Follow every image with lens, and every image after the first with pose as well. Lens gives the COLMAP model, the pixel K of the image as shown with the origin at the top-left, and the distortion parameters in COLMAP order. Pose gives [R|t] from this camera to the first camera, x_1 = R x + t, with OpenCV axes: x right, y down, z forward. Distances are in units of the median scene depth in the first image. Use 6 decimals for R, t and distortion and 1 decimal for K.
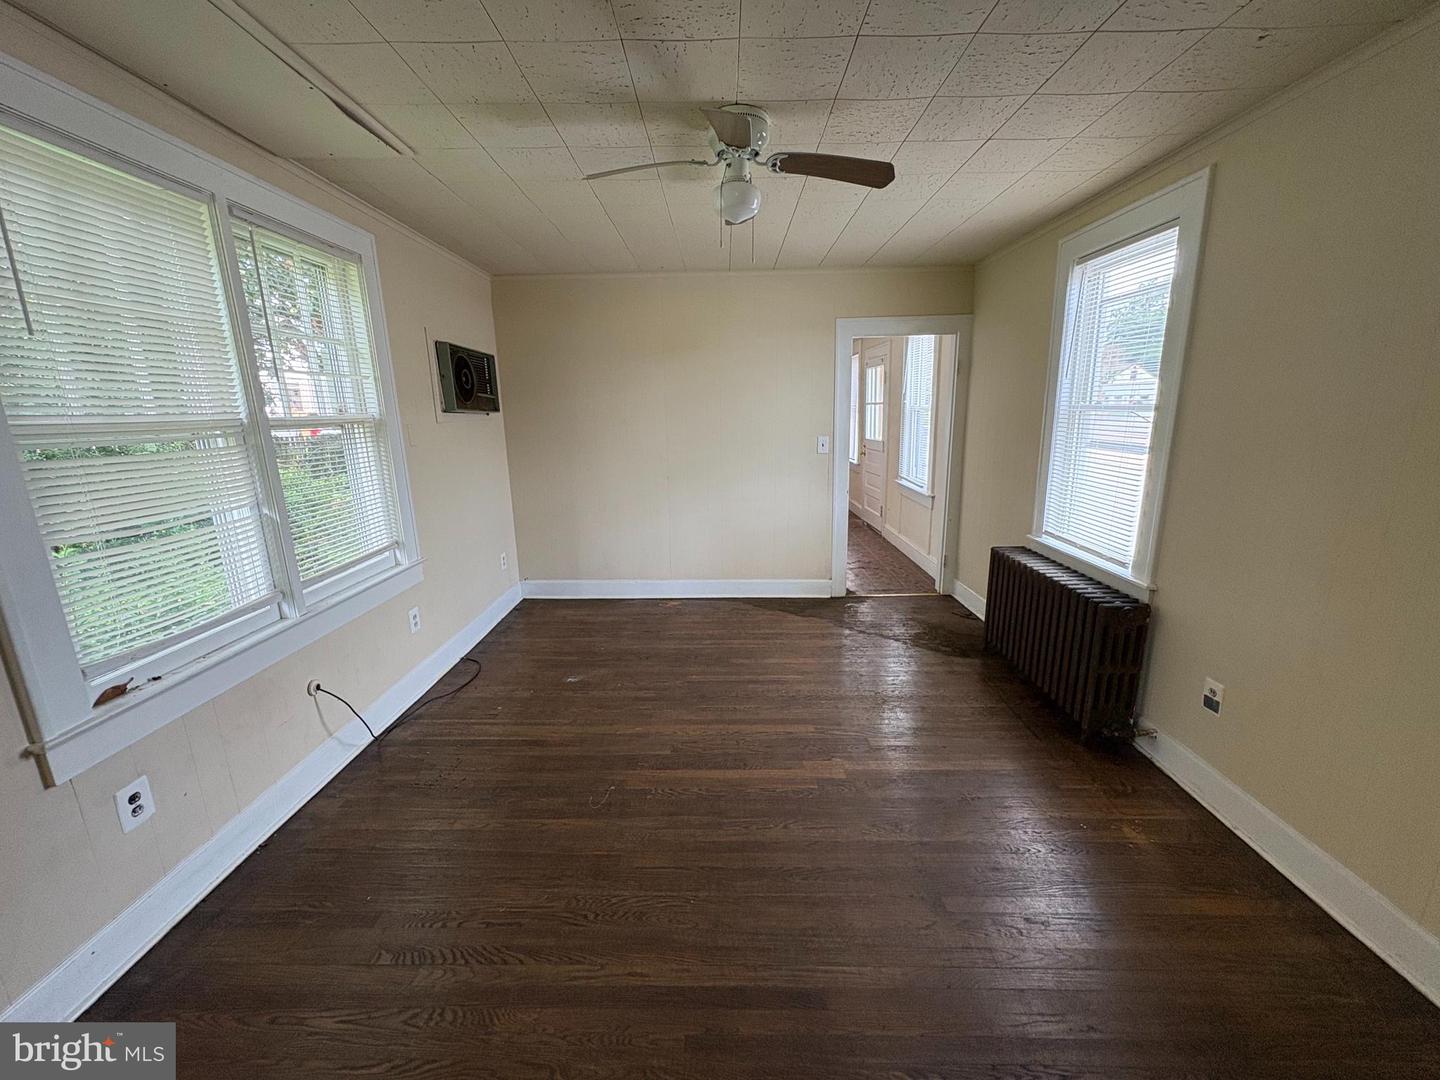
lens RADIAL K [[573.8, 0, 720.0], [0, 573.8, 540.0], [0, 0, 1]] dist [0.000724, 0.000140]
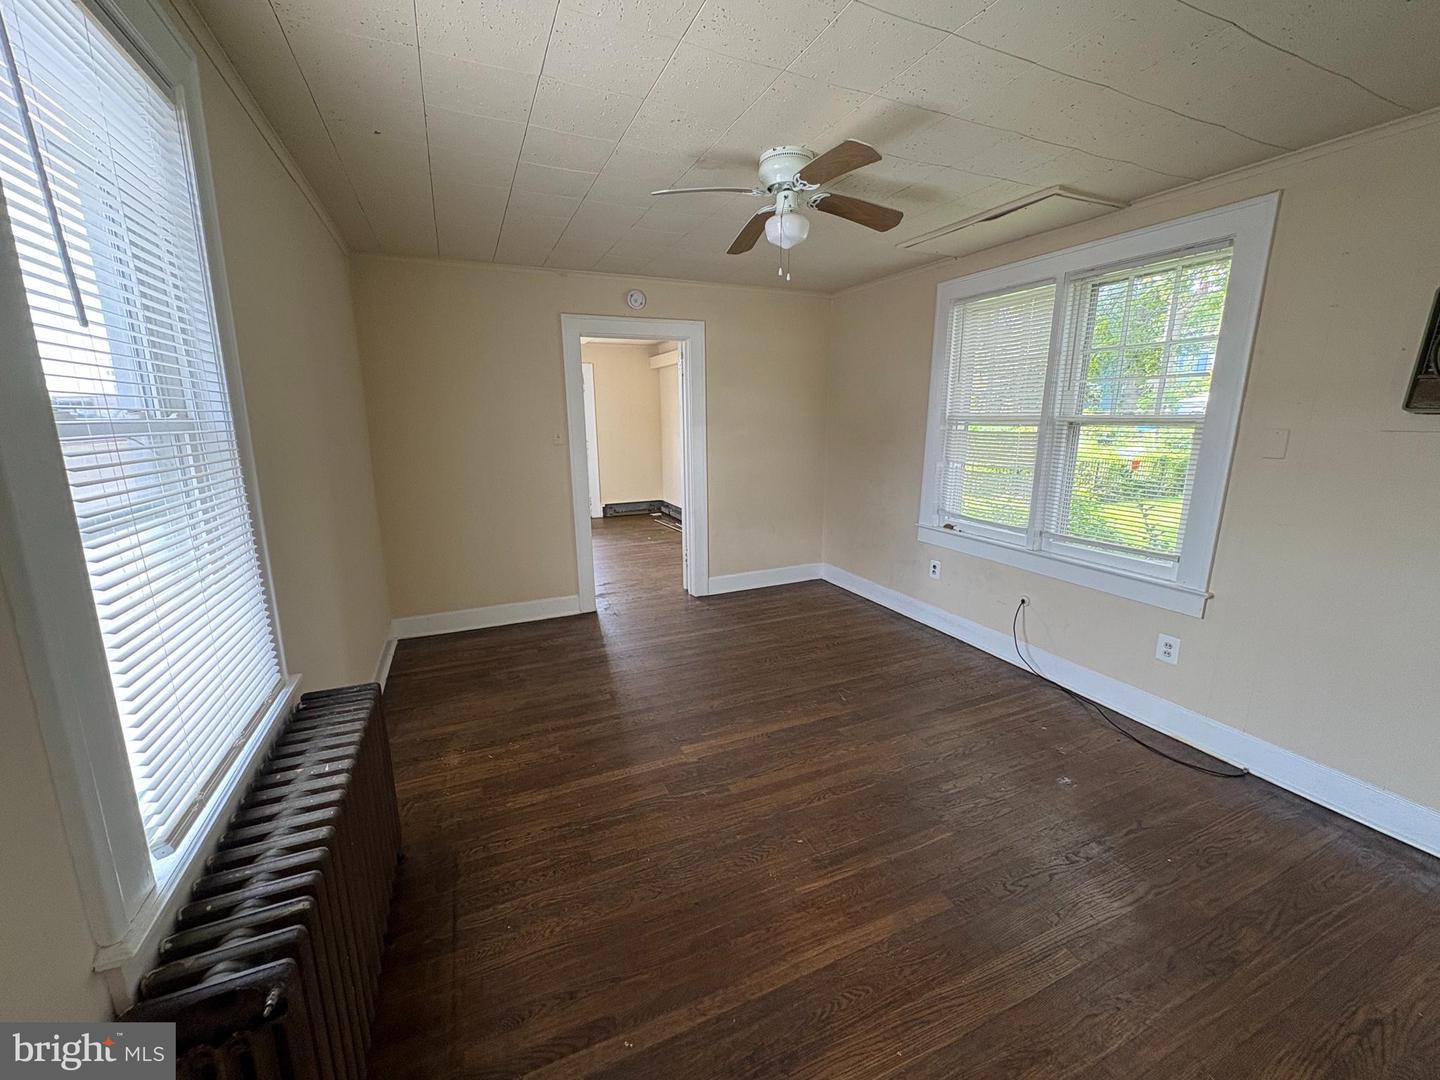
lens RADIAL K [[573.8, 0, 720.0], [0, 573.8, 540.0], [0, 0, 1]] dist [0.000724, 0.000140]
pose [[-0.903456, 0.121812, -0.411011, 0.689921], [-0.071012, 0.903006, 0.423718, -0.536535], [0.422759, 0.411997, -0.807176, 2.150593]]
